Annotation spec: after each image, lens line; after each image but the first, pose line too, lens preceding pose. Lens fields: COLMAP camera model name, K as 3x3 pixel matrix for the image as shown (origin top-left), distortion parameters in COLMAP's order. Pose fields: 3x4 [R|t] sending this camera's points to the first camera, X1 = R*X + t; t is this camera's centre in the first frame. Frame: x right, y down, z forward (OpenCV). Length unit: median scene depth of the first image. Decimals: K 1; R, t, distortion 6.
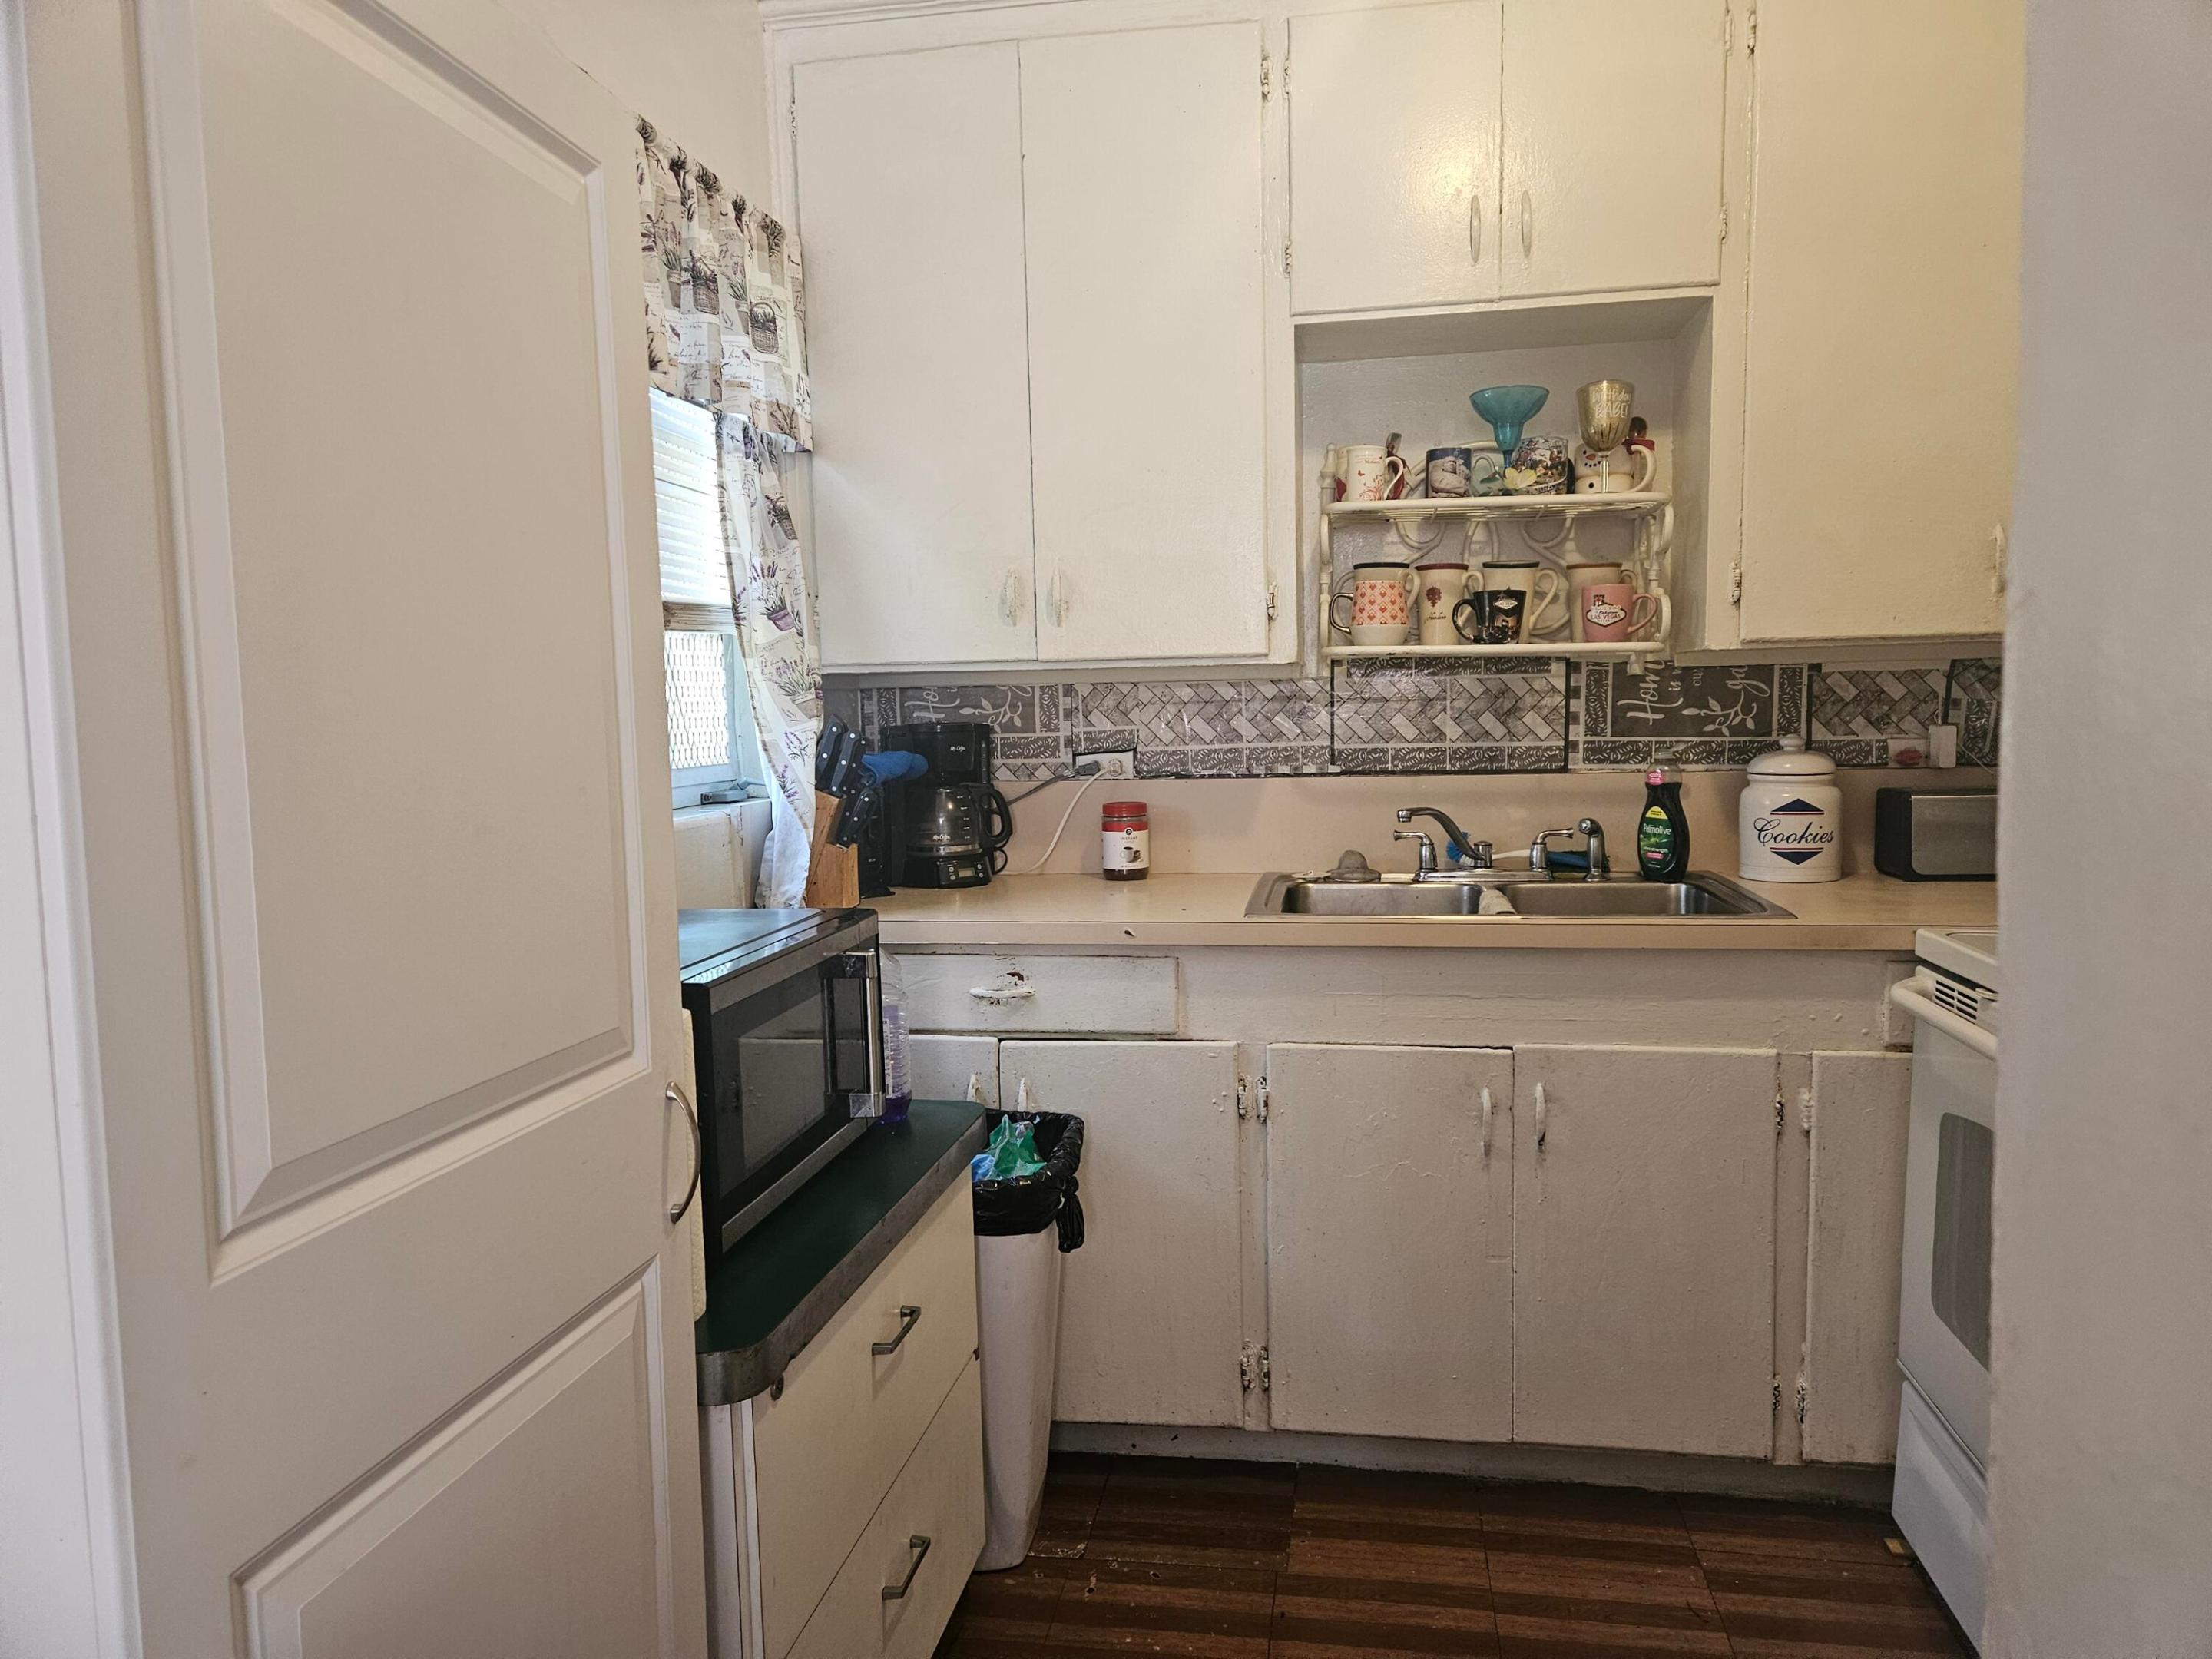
lens RADIAL K [[1552.4, 0, 1106.0], [0, 1552.4, 829.5], [0, 0, 1]] dist [0.080073, -0.102630]
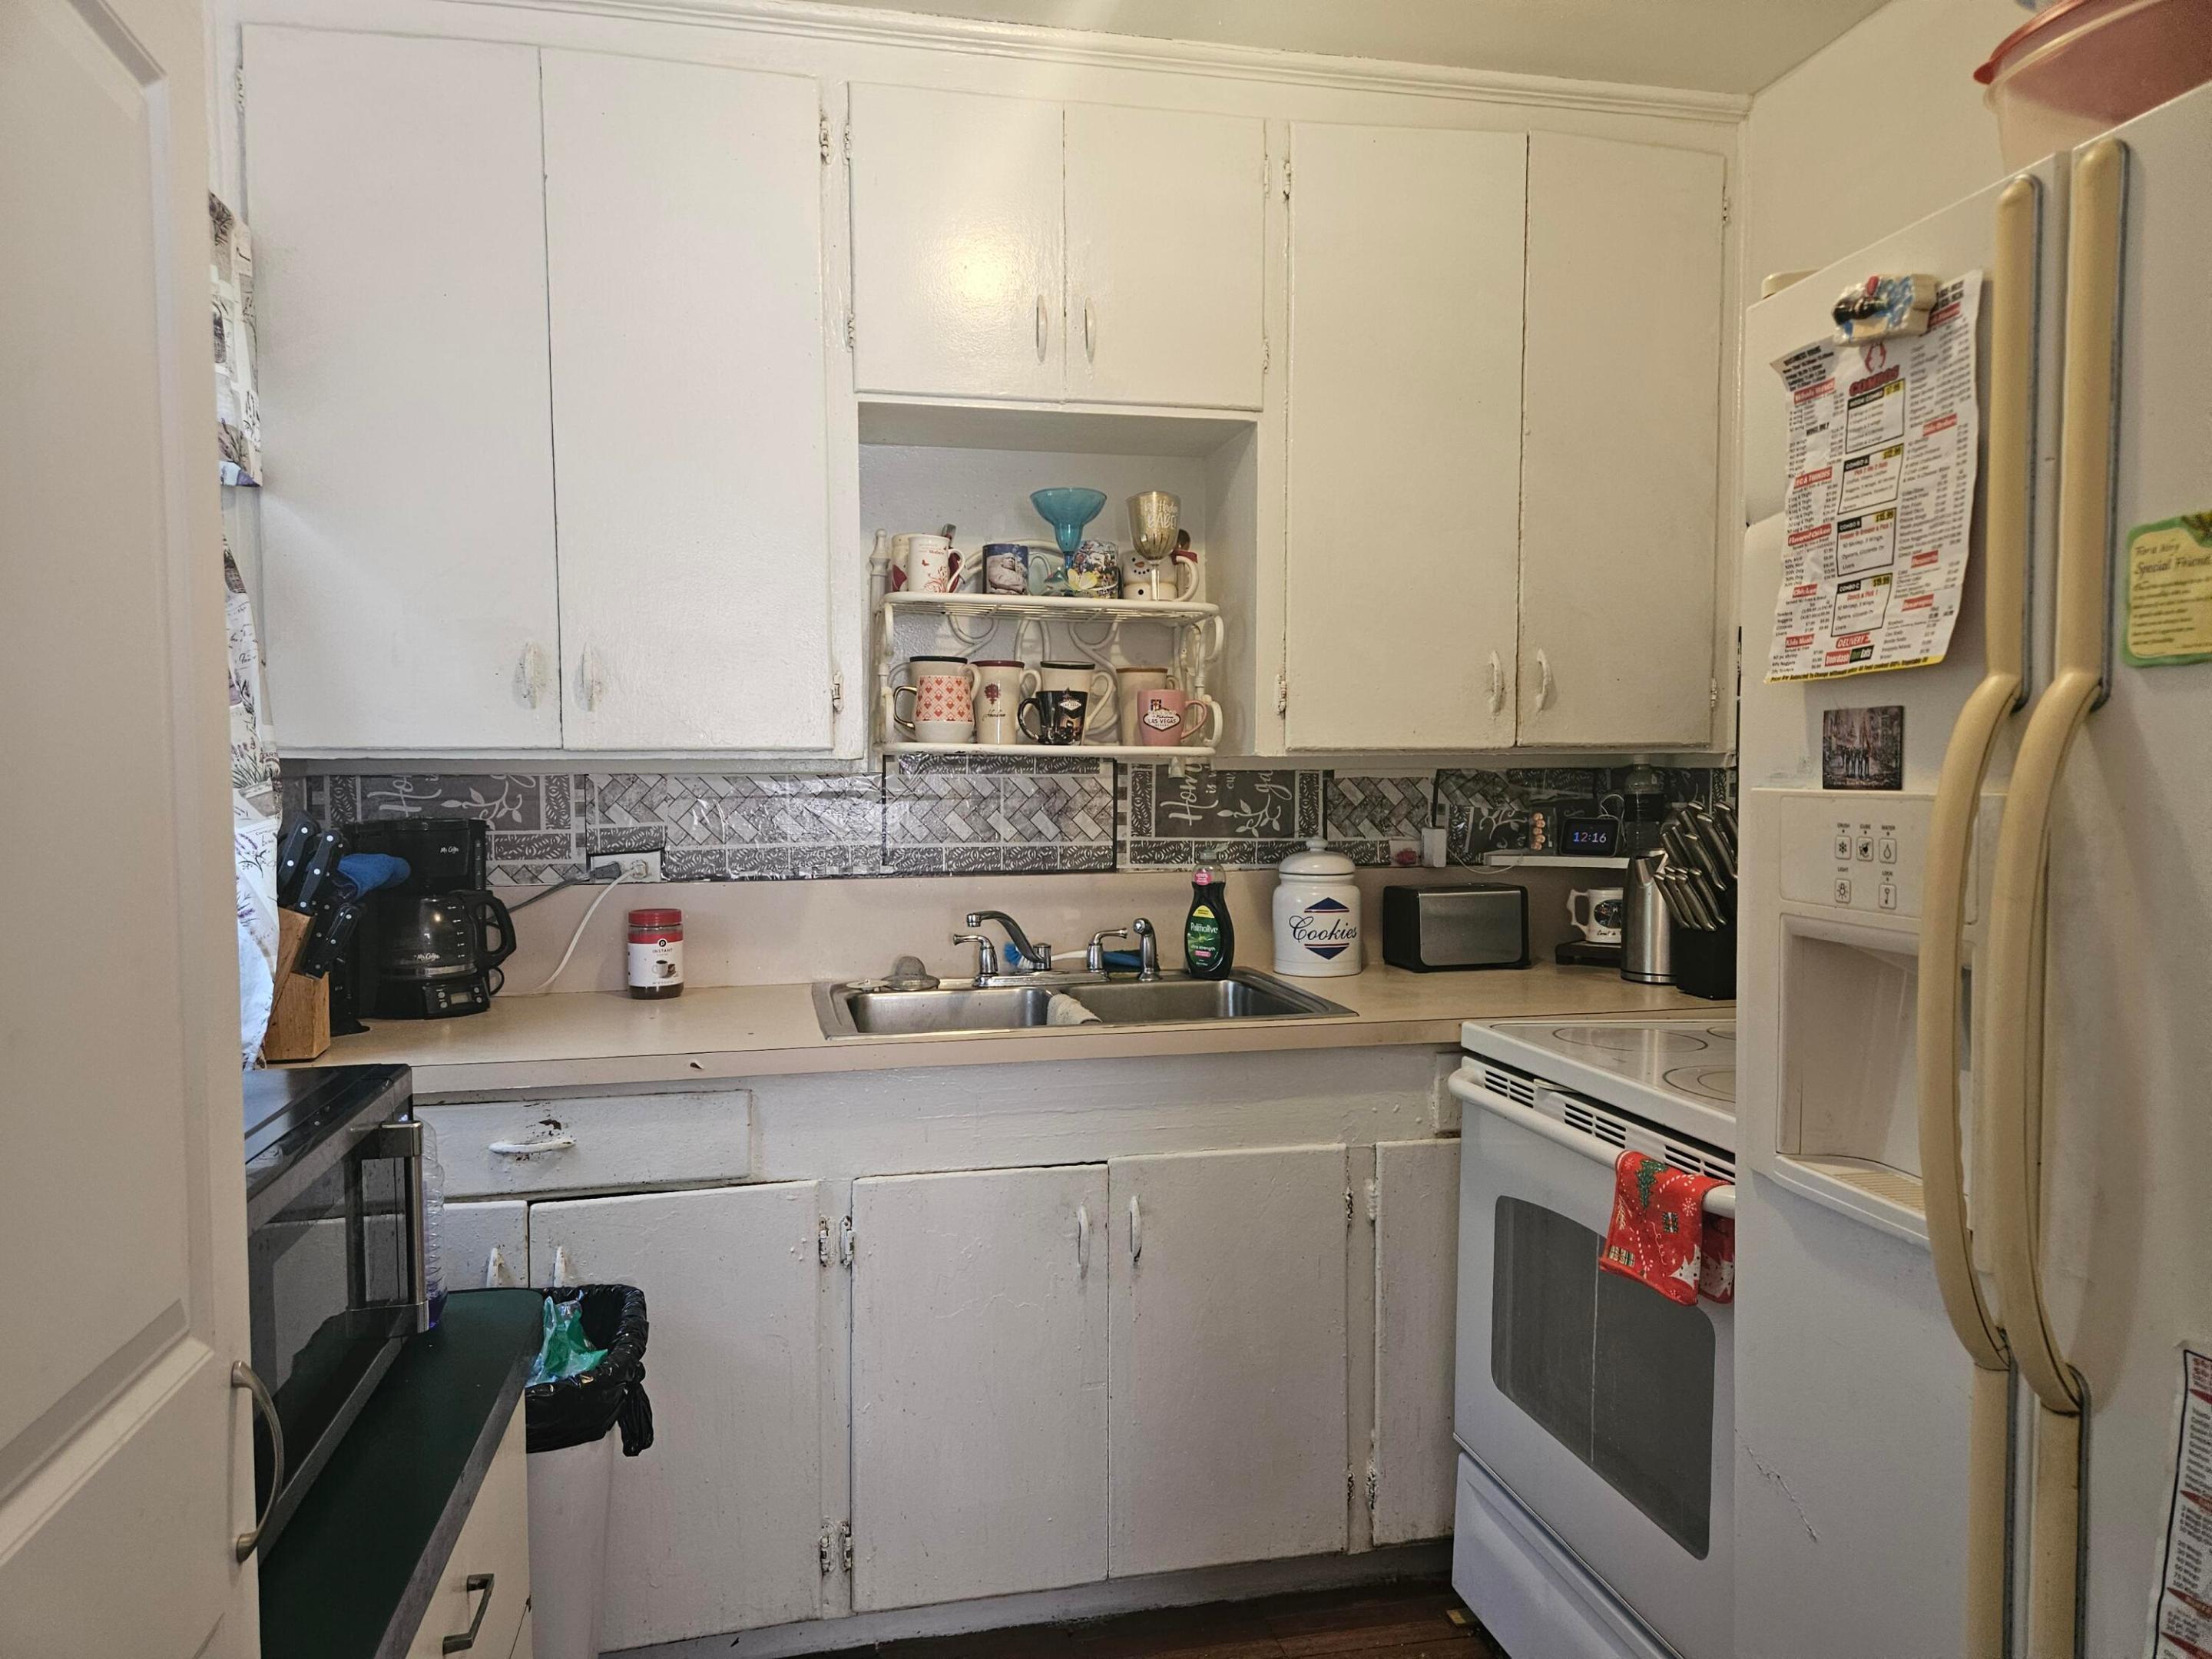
lens RADIAL K [[1533.0, 0, 1106.0], [0, 1533.0, 829.5], [0, 0, 1]] dist [0.077958, -0.084337]
pose [[0.923145, 0.002343, 0.384444, -0.095462], [0.016341, 0.998839, -0.045326, -0.020439], [-0.384104, 0.048125, 0.922035, 0.095528]]
